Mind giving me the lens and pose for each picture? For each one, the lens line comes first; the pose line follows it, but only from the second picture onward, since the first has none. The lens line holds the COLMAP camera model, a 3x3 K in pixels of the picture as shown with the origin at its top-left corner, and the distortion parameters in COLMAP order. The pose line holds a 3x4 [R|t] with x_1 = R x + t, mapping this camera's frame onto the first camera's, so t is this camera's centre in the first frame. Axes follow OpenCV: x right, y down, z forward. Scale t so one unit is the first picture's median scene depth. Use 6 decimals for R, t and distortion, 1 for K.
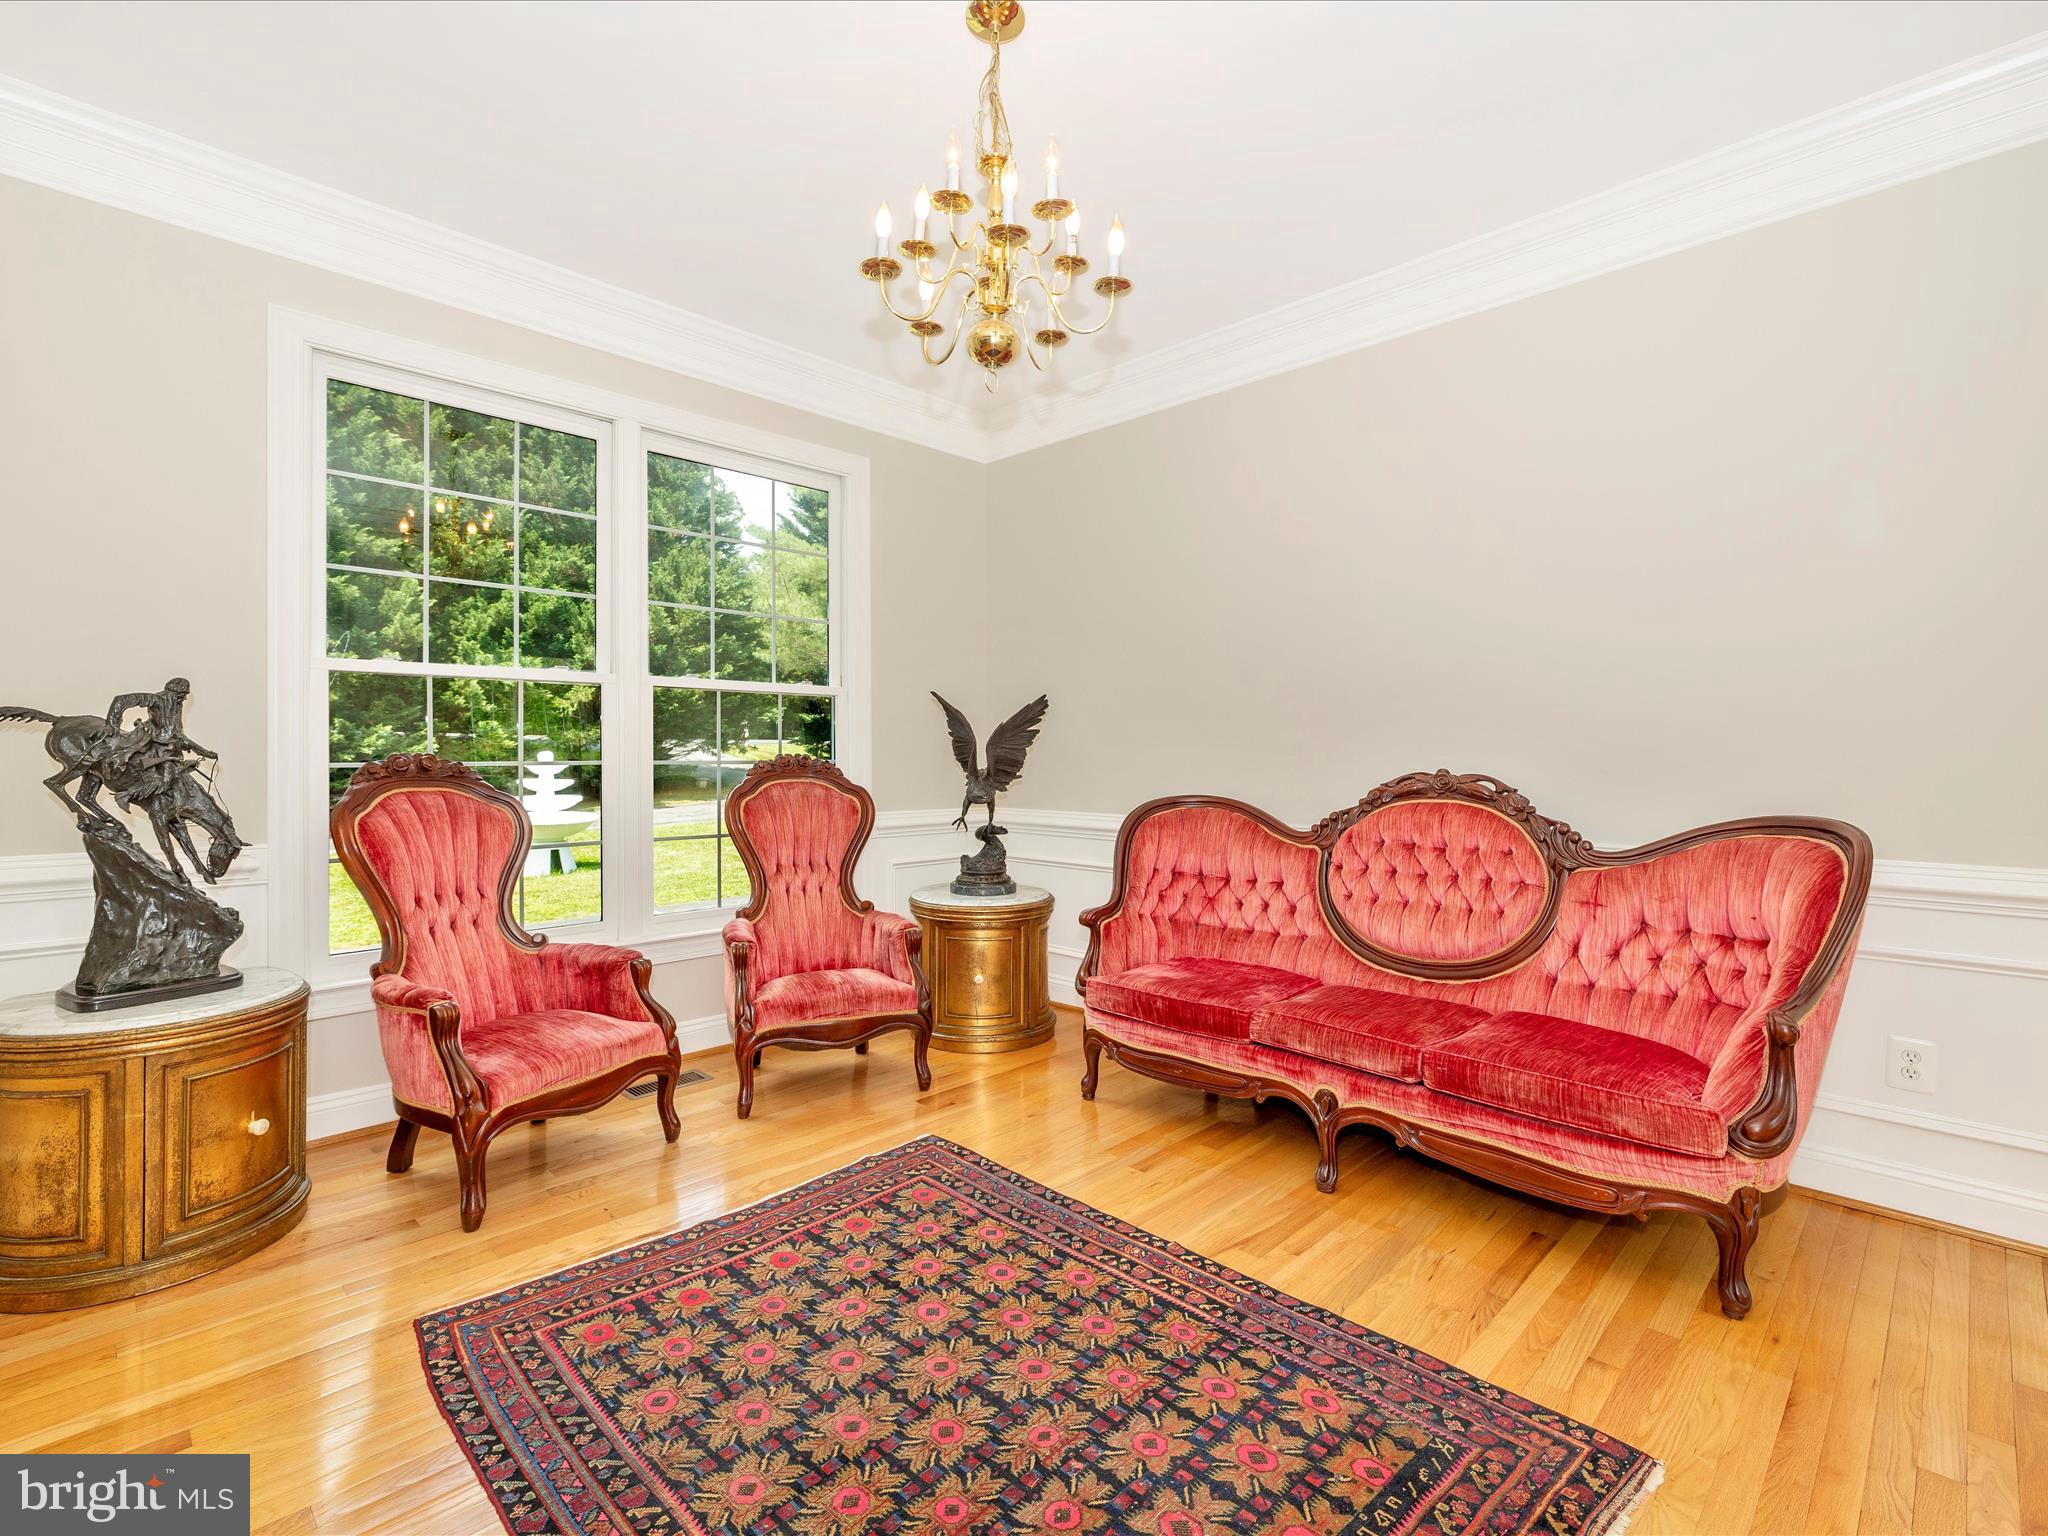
lens RADIAL K [[957.9, 0, 1030.8], [0, 957.9, 753.7], [0, 0, 1]] dist [-0.001188, -0.000259]
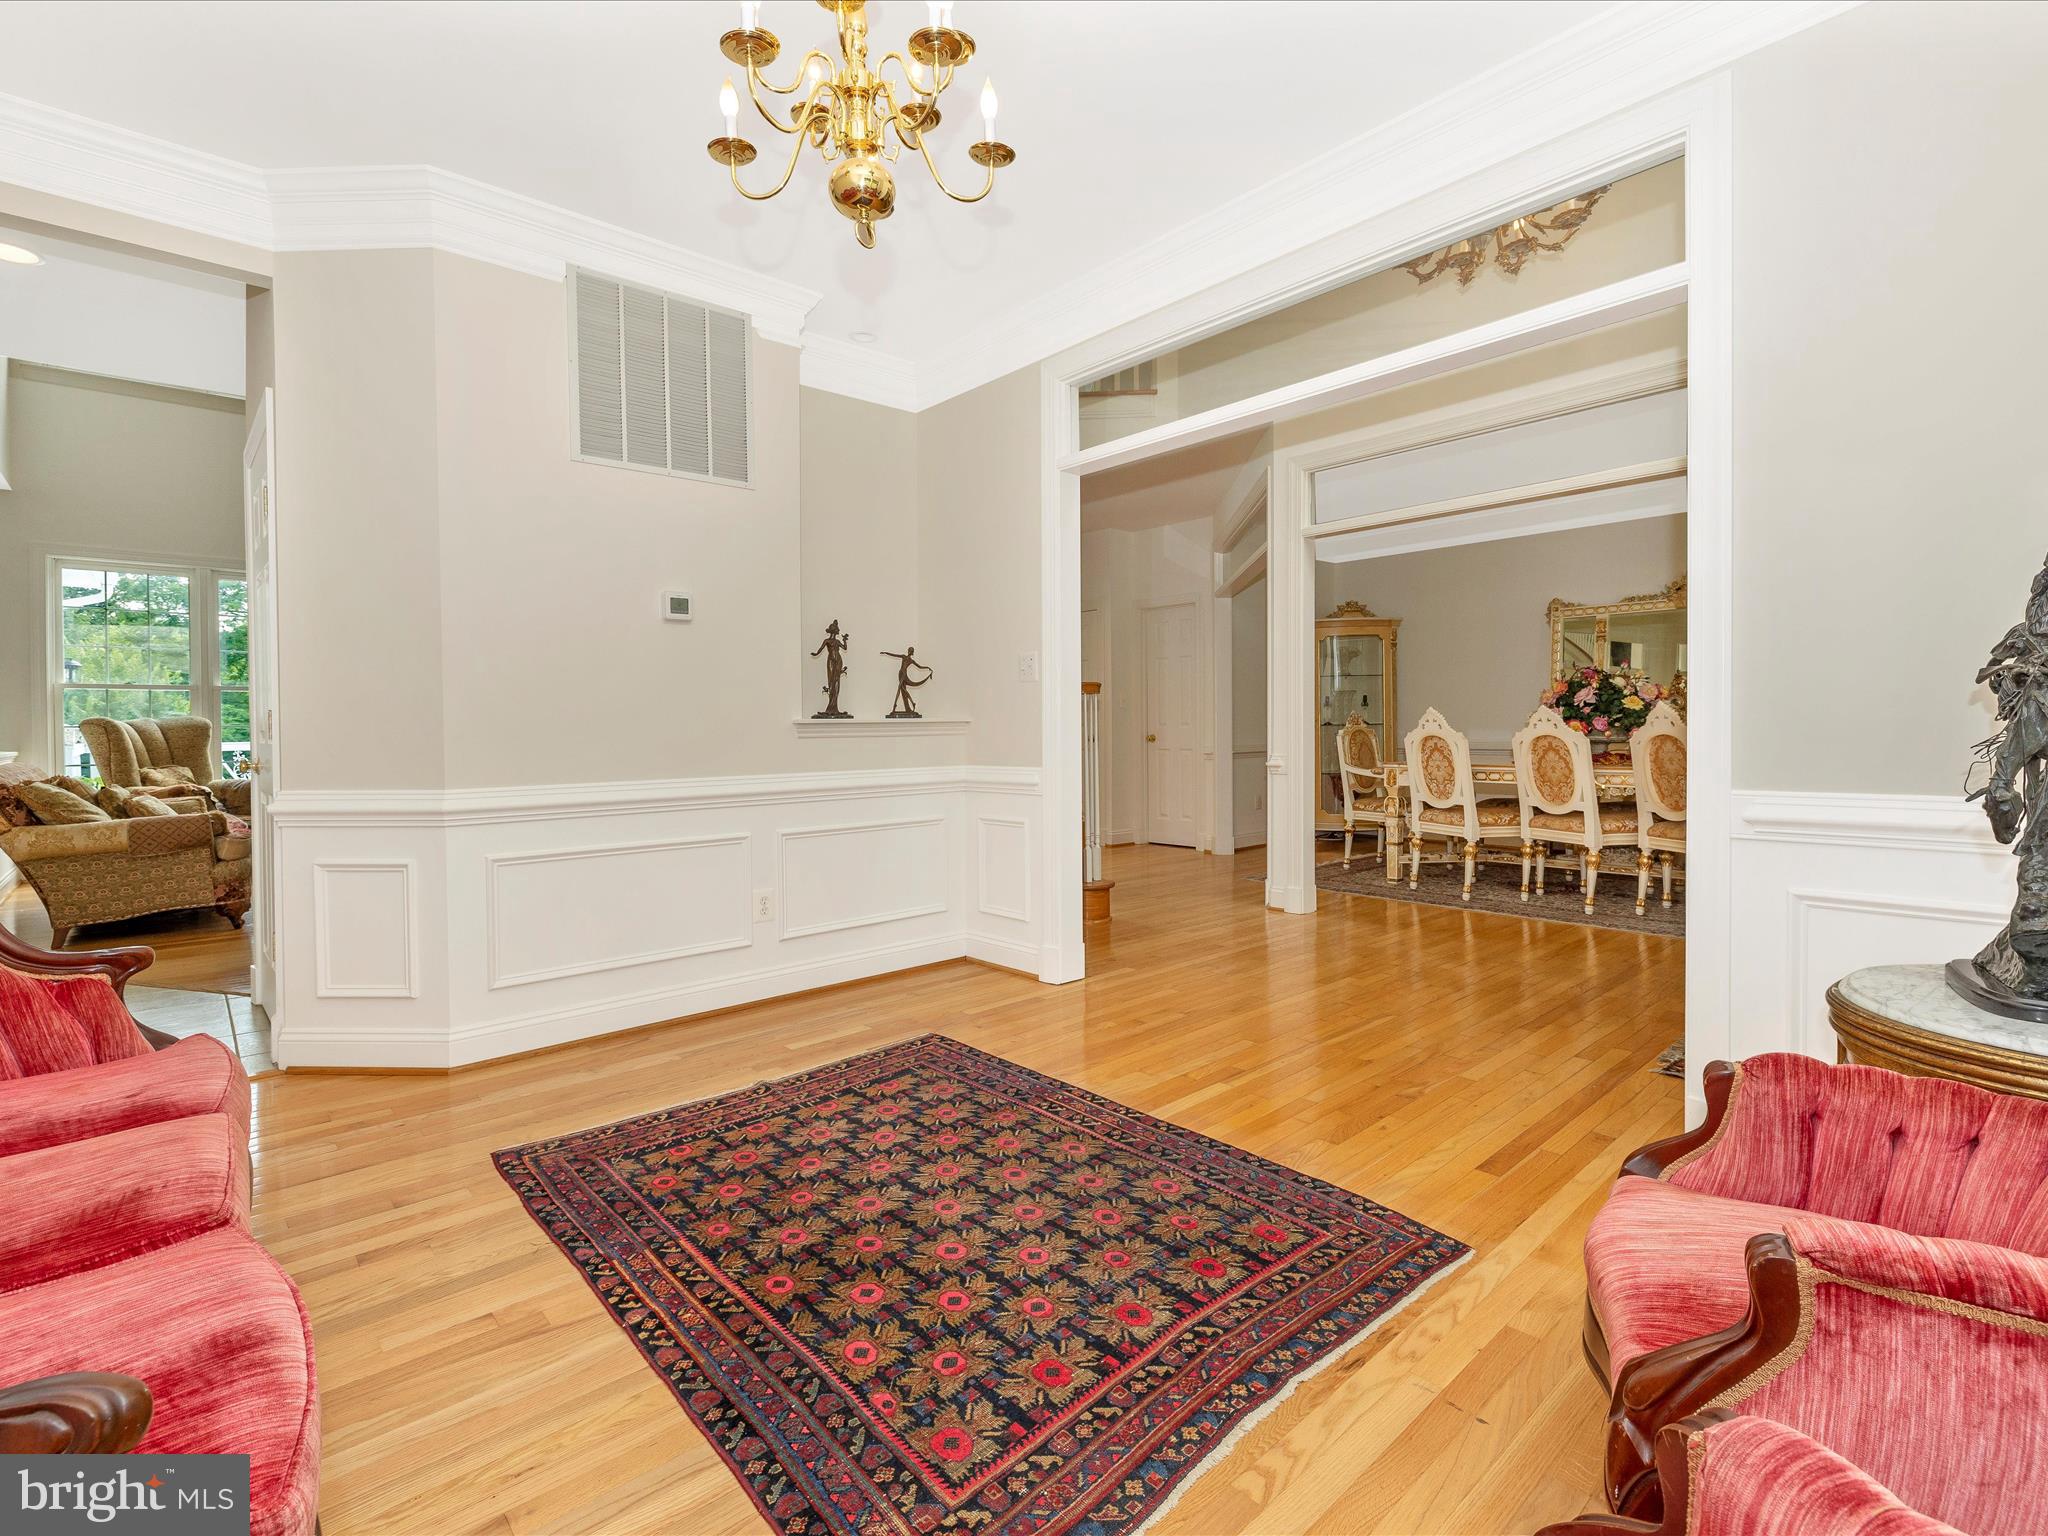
lens RADIAL K [[957.9, 0, 1030.8], [0, 957.9, 753.7], [0, 0, 1]] dist [-0.001188, -0.000259]
pose [[-0.998136, 0.008736, 0.060401, -0.238669], [0.010344, 0.999599, 0.026348, 0.047871], [-0.060147, 0.026924, -0.997826, 1.892889]]
